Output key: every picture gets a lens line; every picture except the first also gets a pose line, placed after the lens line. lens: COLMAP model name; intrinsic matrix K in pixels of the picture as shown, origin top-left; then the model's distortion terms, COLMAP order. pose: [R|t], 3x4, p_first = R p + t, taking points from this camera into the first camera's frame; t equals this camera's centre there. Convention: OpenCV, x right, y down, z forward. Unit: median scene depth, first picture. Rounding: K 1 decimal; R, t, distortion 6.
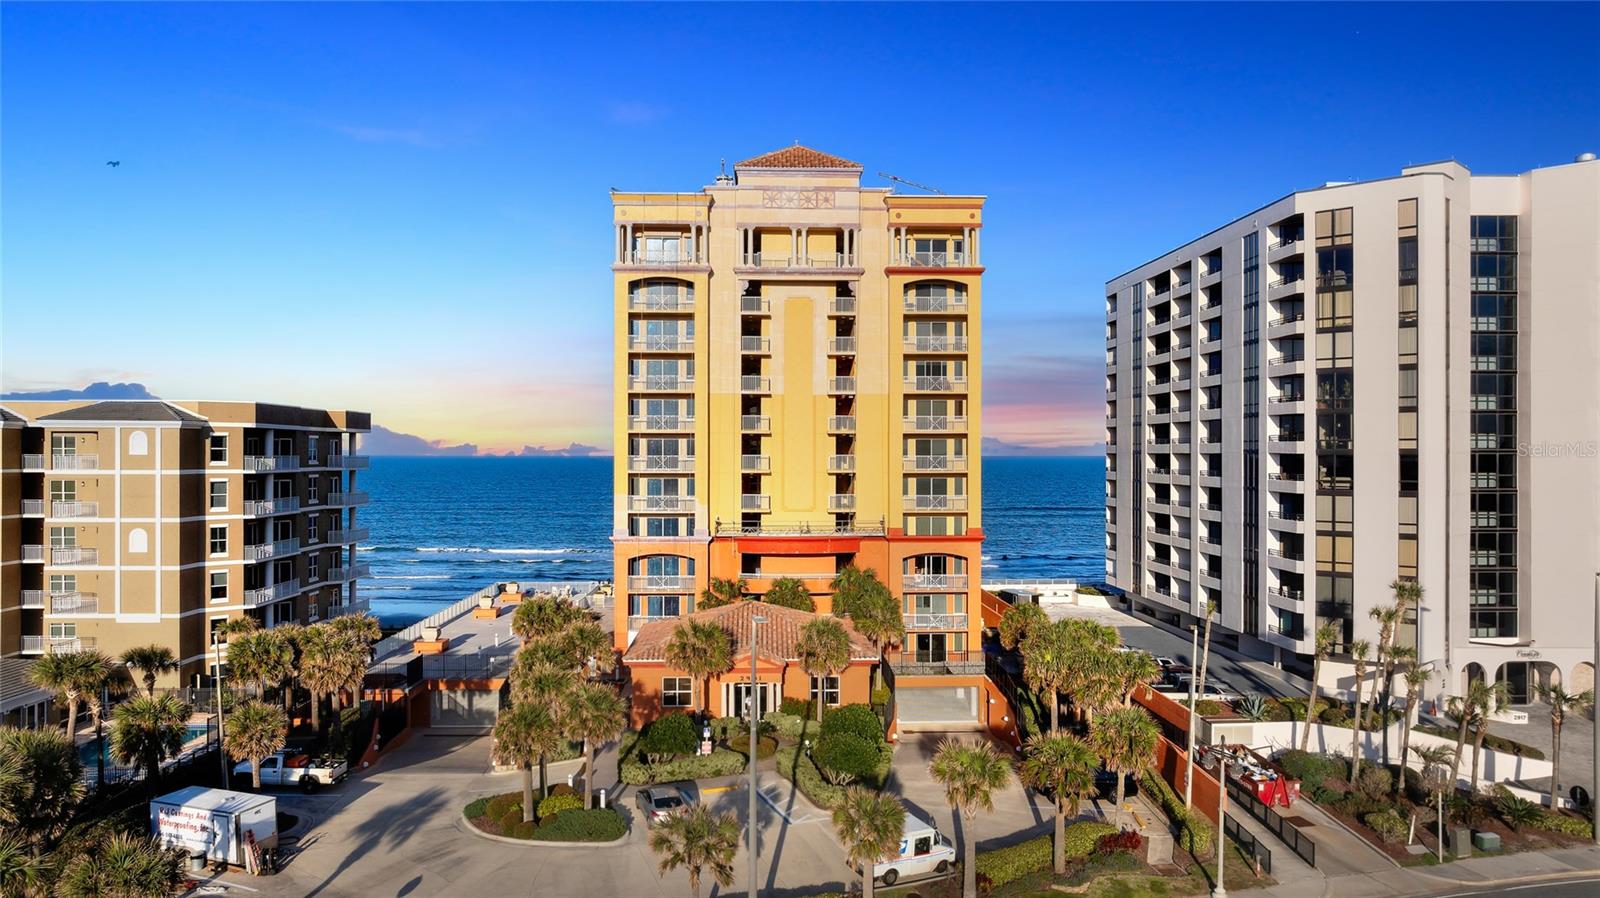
lens RADIAL K [[1160.2, 0, 800.0], [0, 1160.2, 449.0], [0, 0, 1]] dist [0.003766, 0.000893]
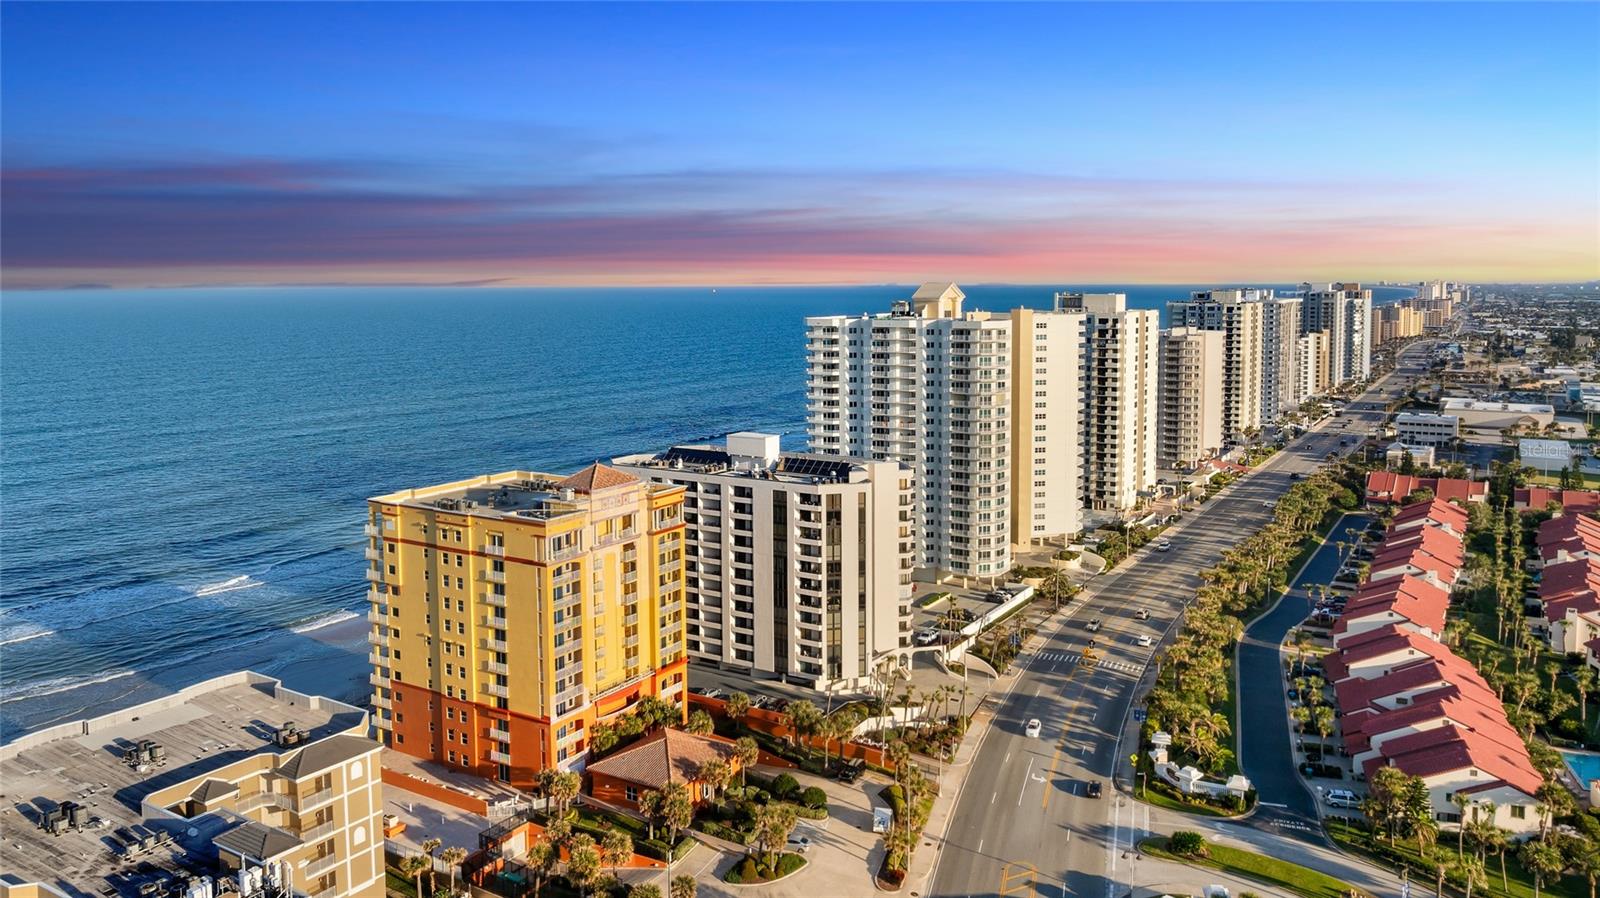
lens RADIAL K [[1160.2, 0, 800.0], [0, 1160.2, 449.0], [0, 0, 1]] dist [0.003766, 0.000893]
pose [[0.563305, -0.126680, 0.816480, -1.348899], [0.010899, 0.989230, 0.145963, -0.586667], [-0.826177, -0.073323, 0.558619, -0.216687]]
